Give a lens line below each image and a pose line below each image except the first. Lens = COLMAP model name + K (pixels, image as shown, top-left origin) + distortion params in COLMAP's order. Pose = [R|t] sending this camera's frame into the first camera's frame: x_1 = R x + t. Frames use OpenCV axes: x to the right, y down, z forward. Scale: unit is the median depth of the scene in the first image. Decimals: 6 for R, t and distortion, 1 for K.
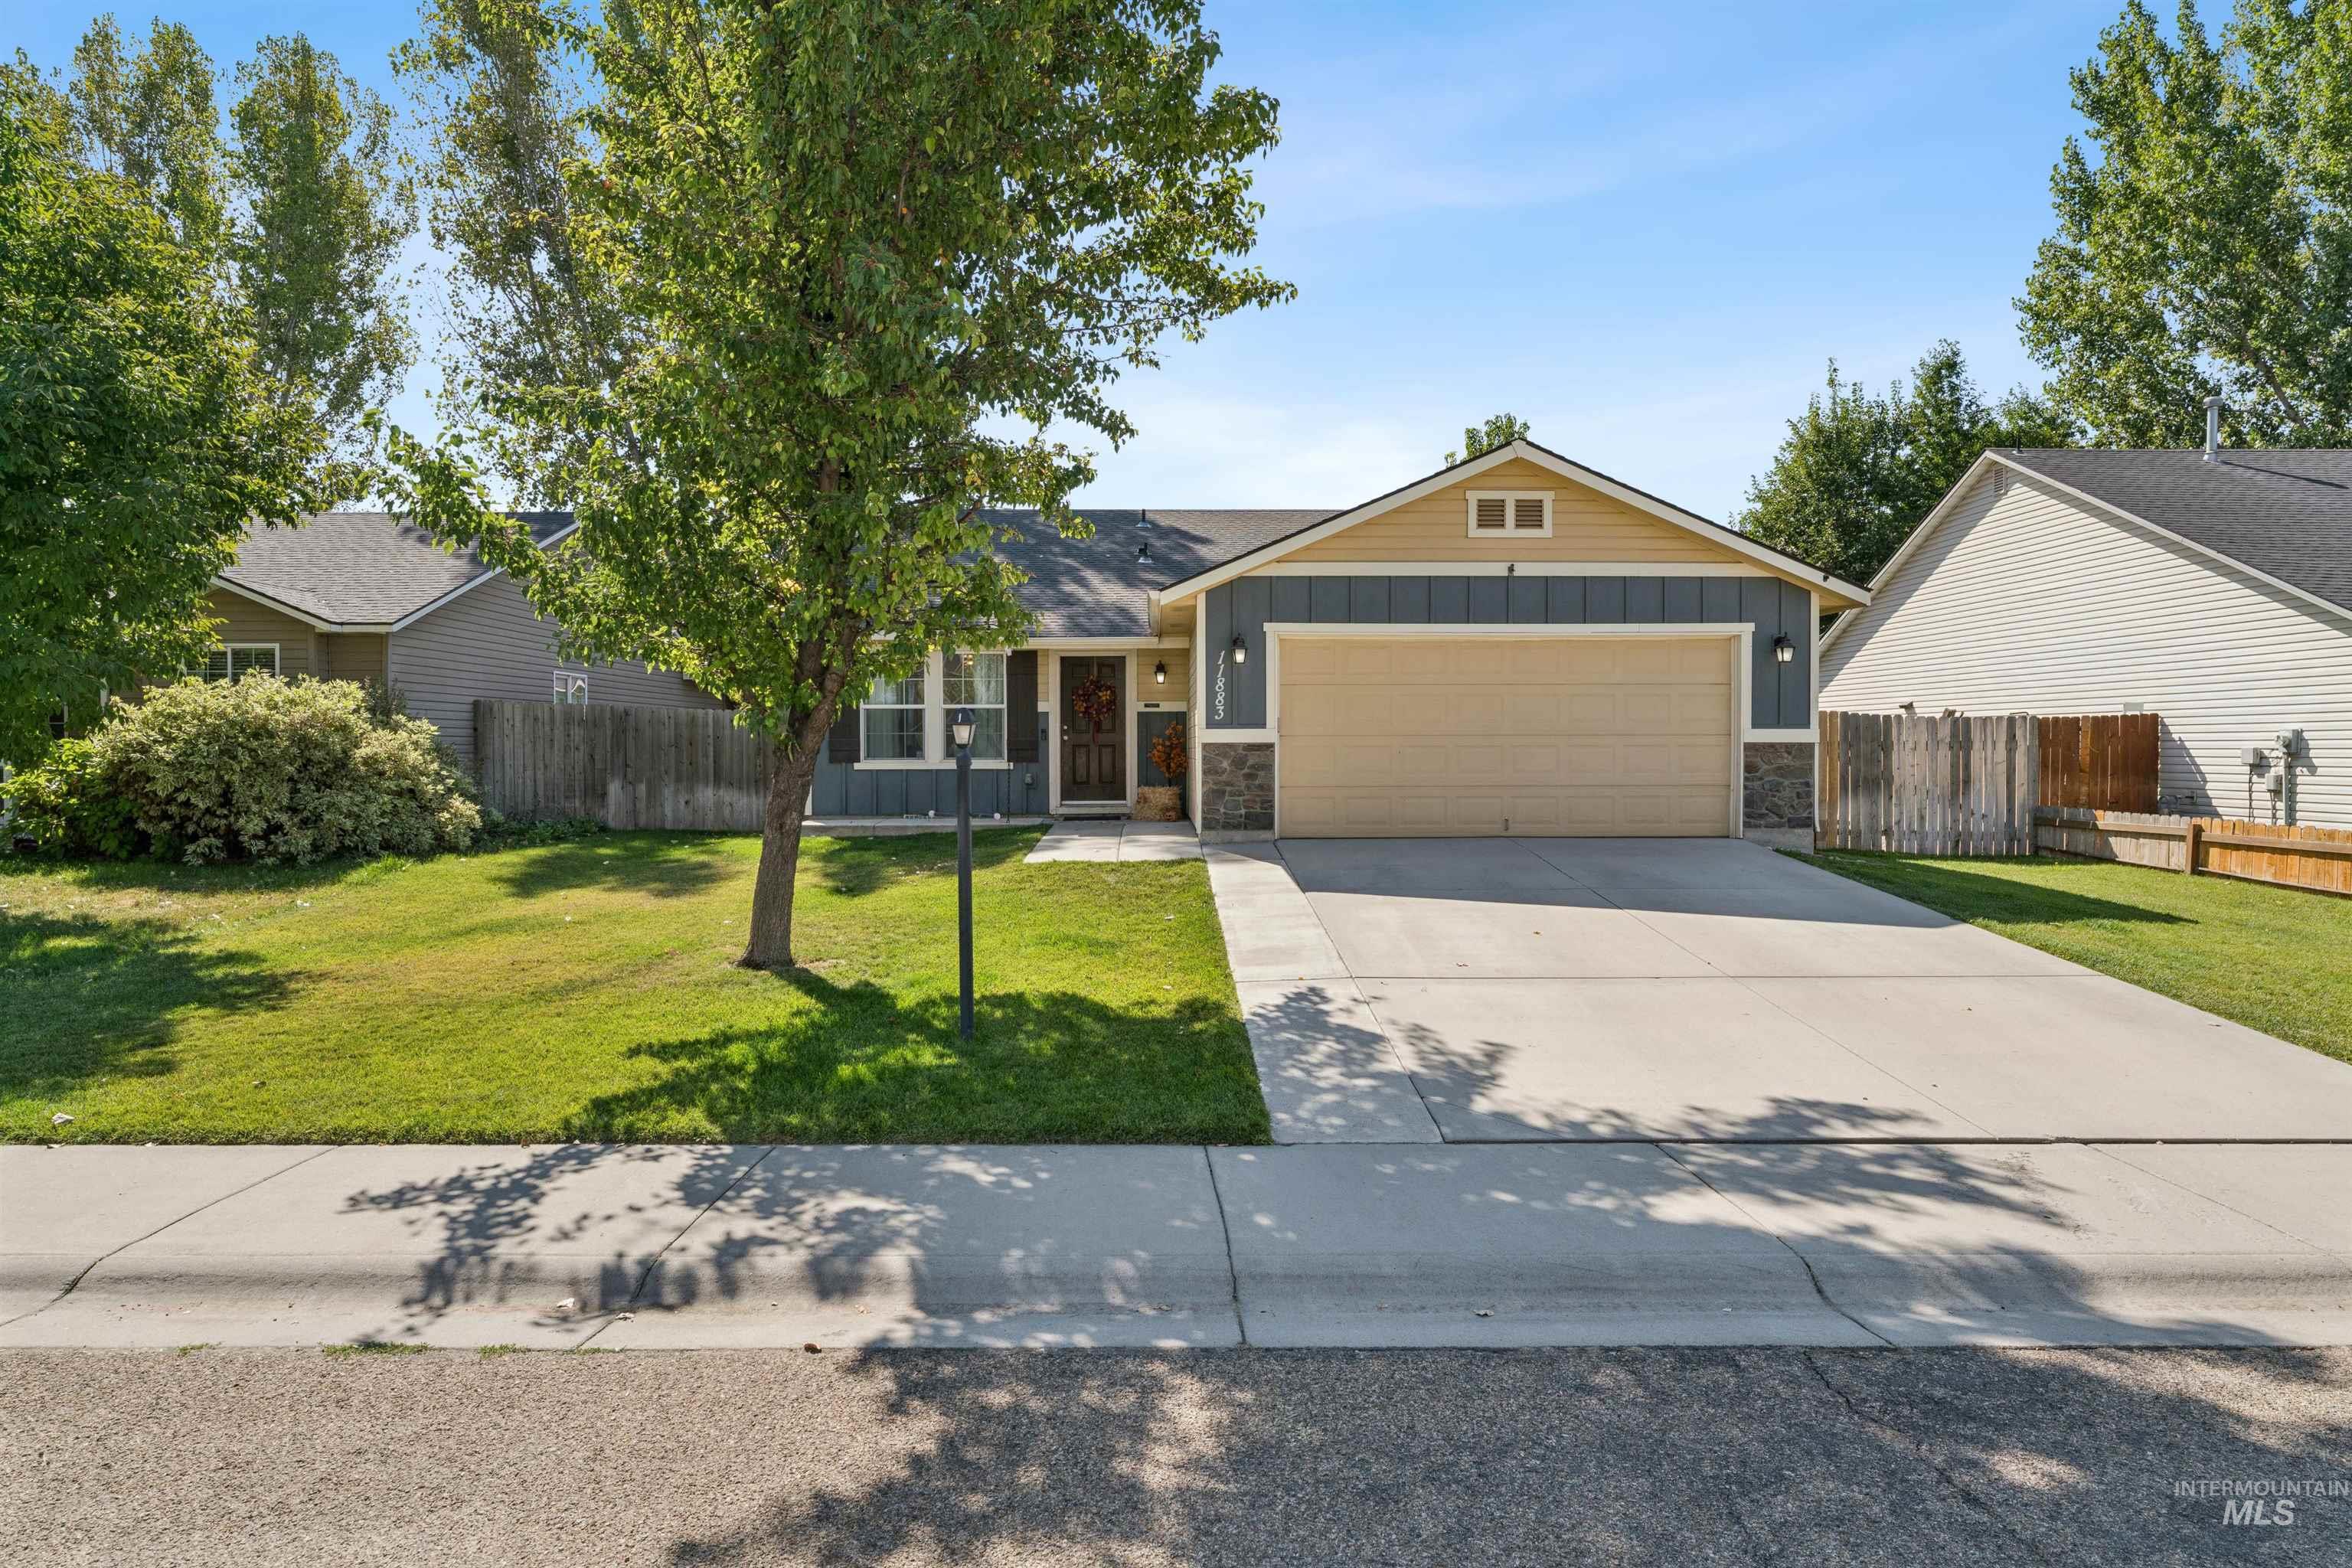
lens RADIAL K [[1312.2, 0, 1176.0], [0, 1312.2, 784.0], [0, 0, 1]] dist [0.000038, -0.000014]
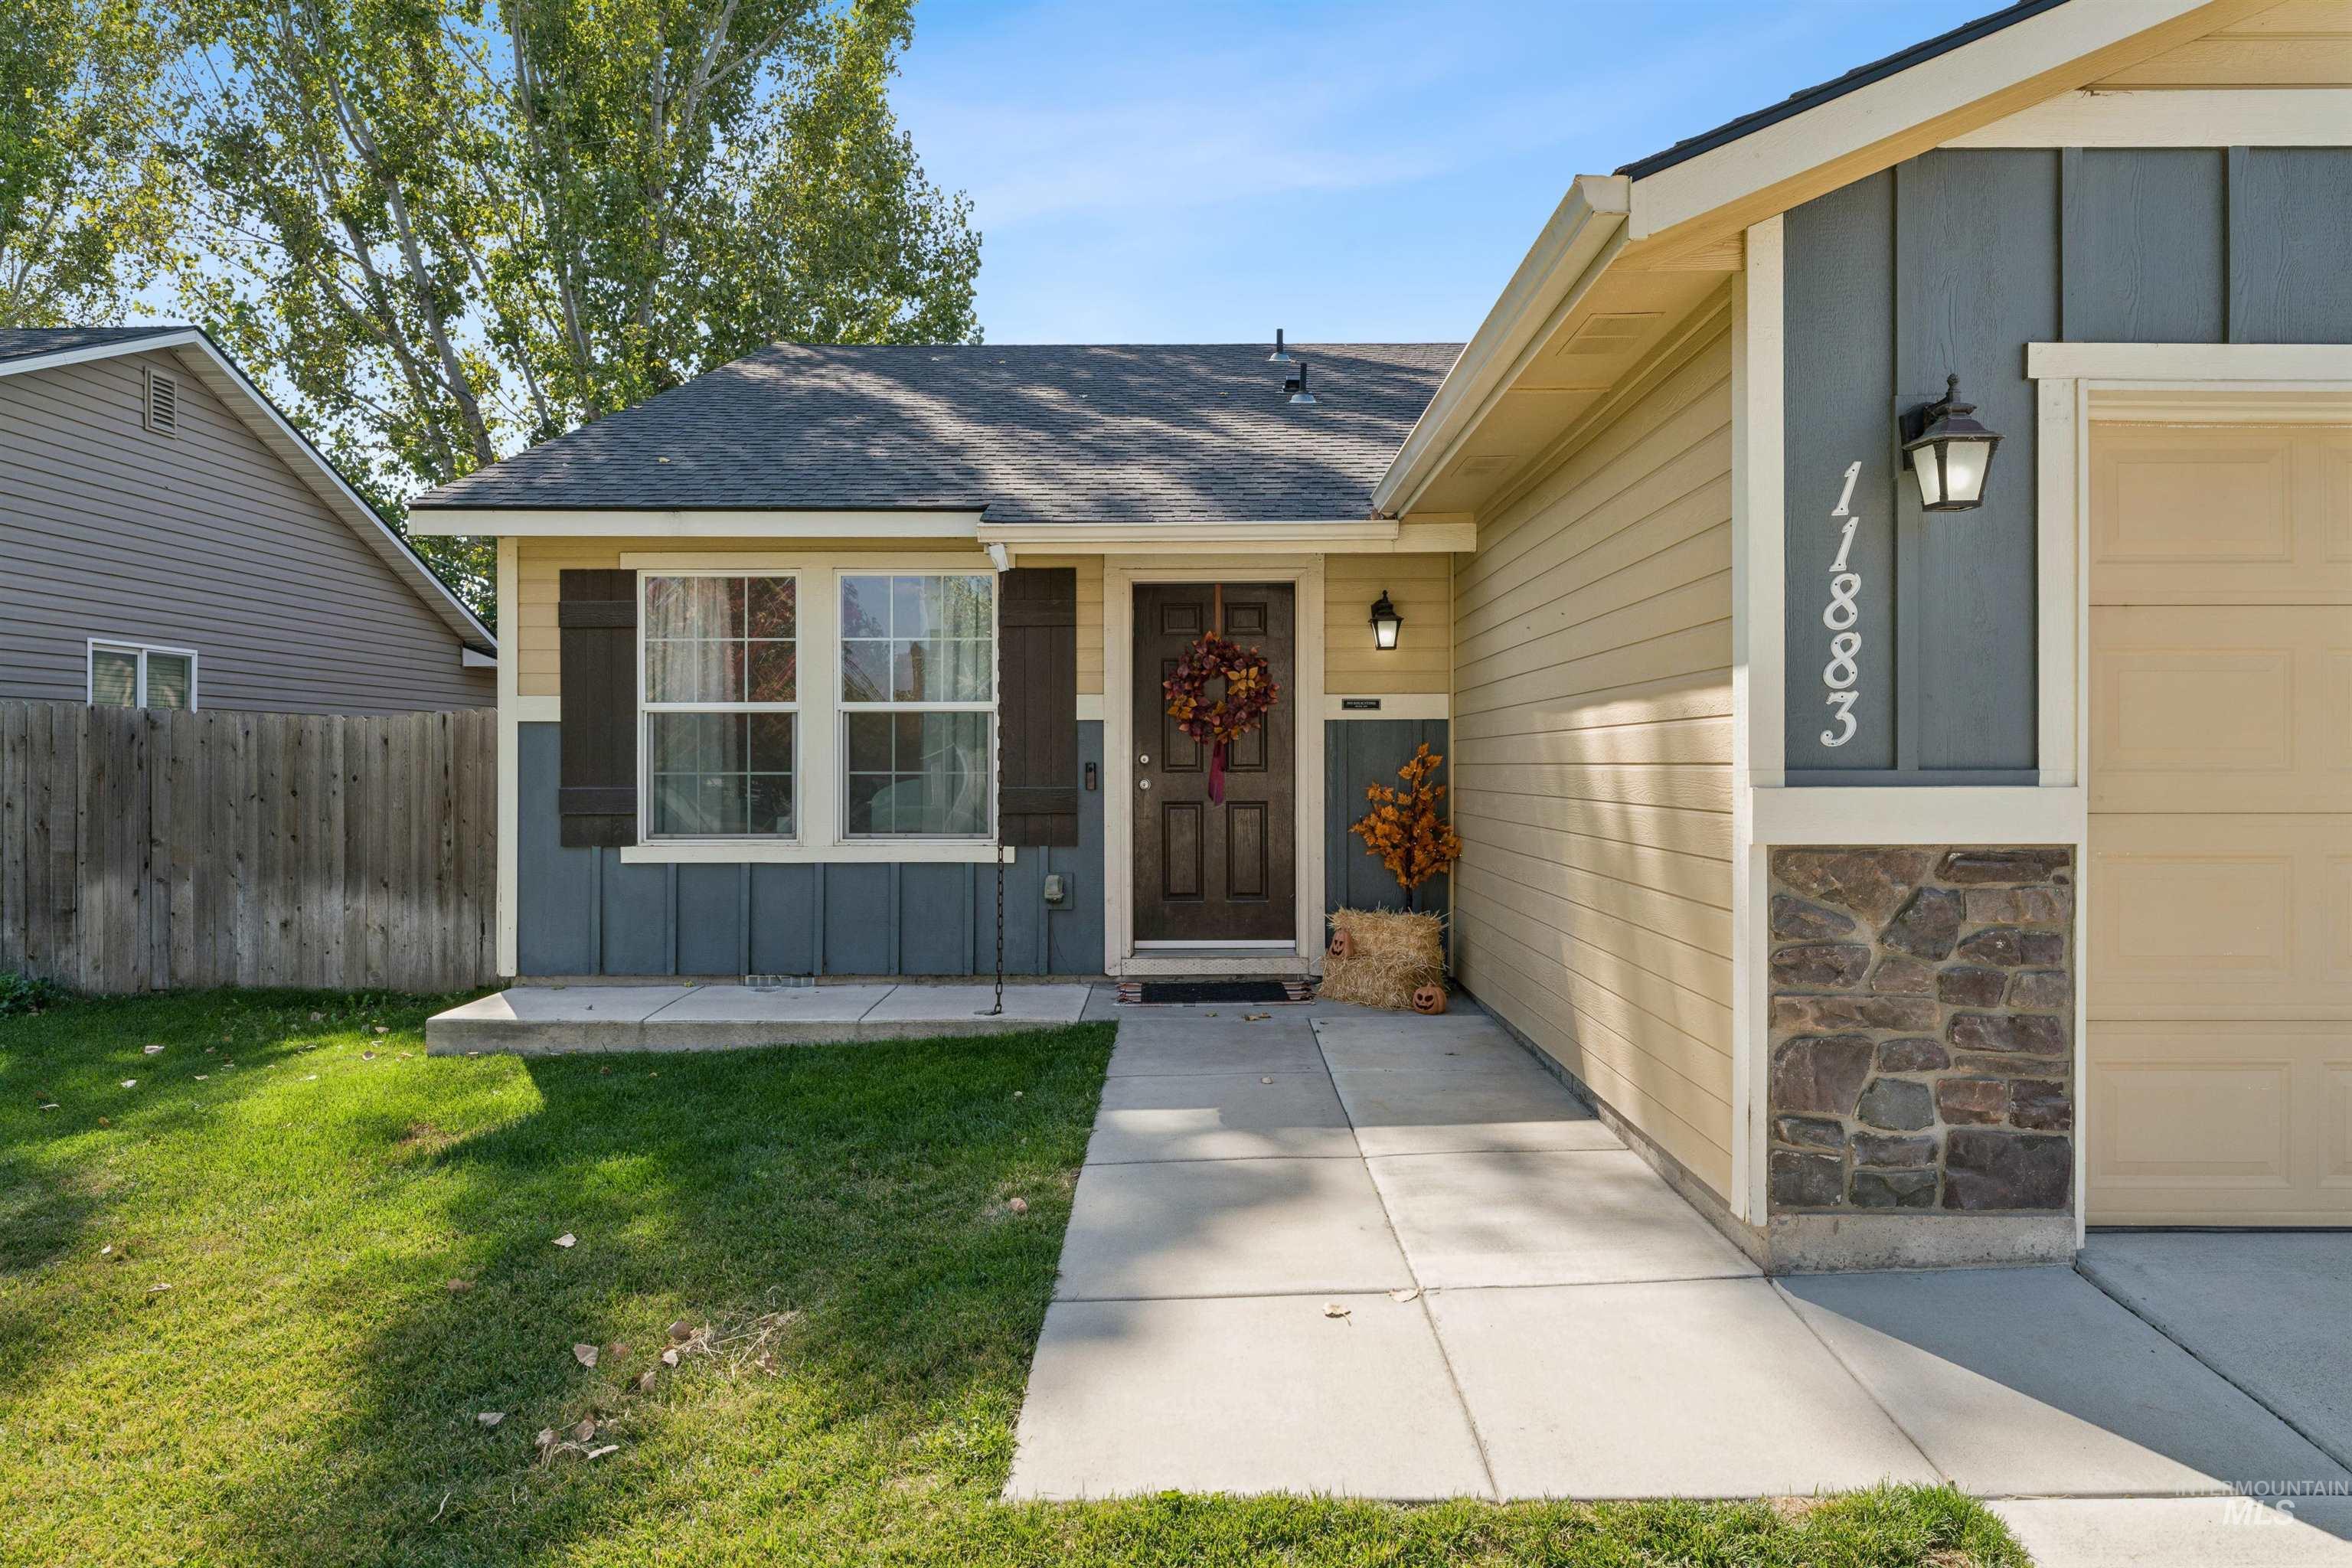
lens RADIAL K [[1414.7, 0, 1176.0], [0, 1414.7, 784.0], [0, 0, 1]] dist [0.000199, 0.000214]
pose [[0.999517, 0.001965, -0.031017, -0.061689], [-0.002383, 0.999907, -0.013426, -0.029821], [0.030988, 0.013494, 0.999429, 0.570421]]
